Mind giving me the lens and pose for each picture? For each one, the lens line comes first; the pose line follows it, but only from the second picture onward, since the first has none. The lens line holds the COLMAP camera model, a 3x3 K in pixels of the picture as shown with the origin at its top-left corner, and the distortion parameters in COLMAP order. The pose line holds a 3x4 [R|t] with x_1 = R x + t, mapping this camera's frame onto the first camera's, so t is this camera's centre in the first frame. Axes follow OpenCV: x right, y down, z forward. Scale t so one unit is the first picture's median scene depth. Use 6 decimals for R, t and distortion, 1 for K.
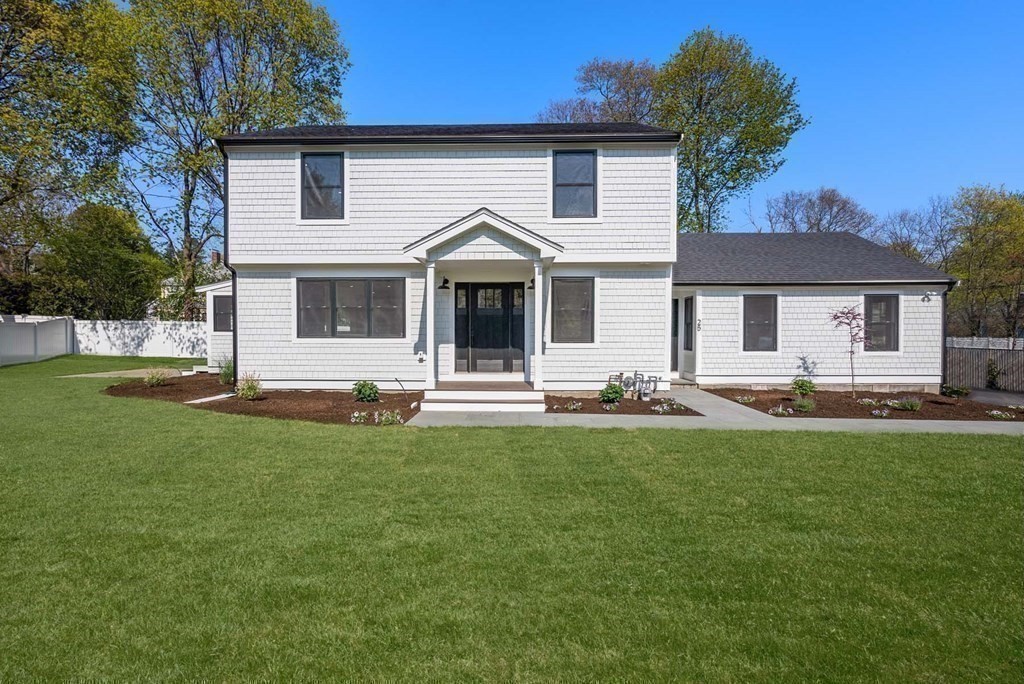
lens RADIAL K [[464.6, 0, 512.0], [0, 464.6, 339.3], [0, 0, 1]] dist [-0.012702, 0.000093]
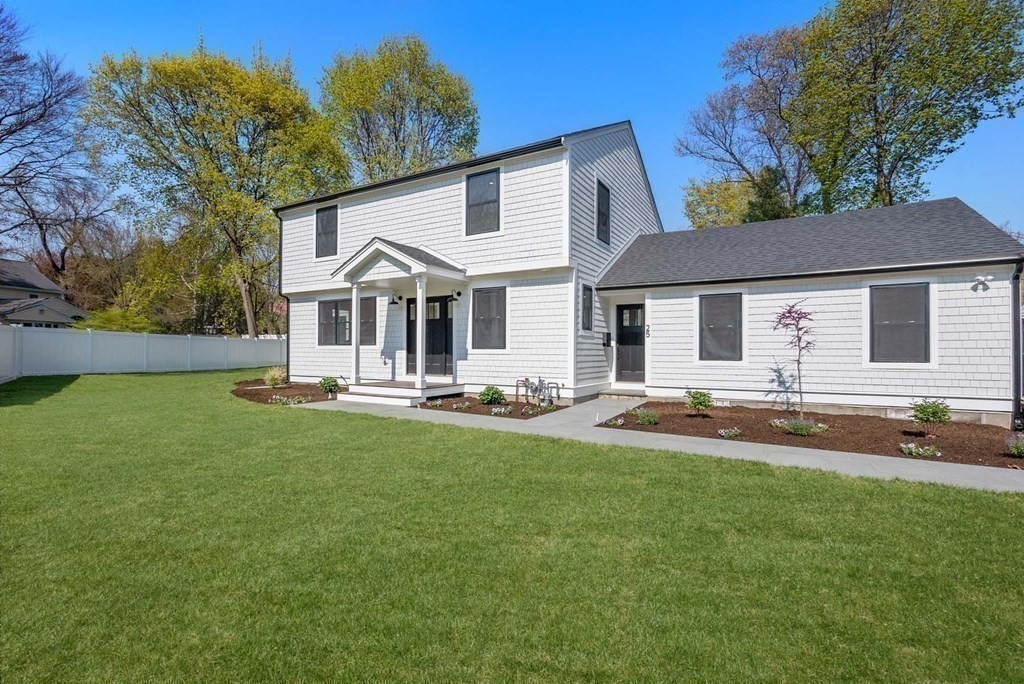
lens RADIAL K [[468.8, 0, 512.2], [0, 468.8, 344.5], [0, 0, 1]] dist [-0.013619, 0.000524]
pose [[0.878277, -0.004713, -0.478129, 0.695227], [-0.007904, 0.999672, -0.024373, 0.022927], [0.478087, 0.025185, 0.877952, 0.074923]]
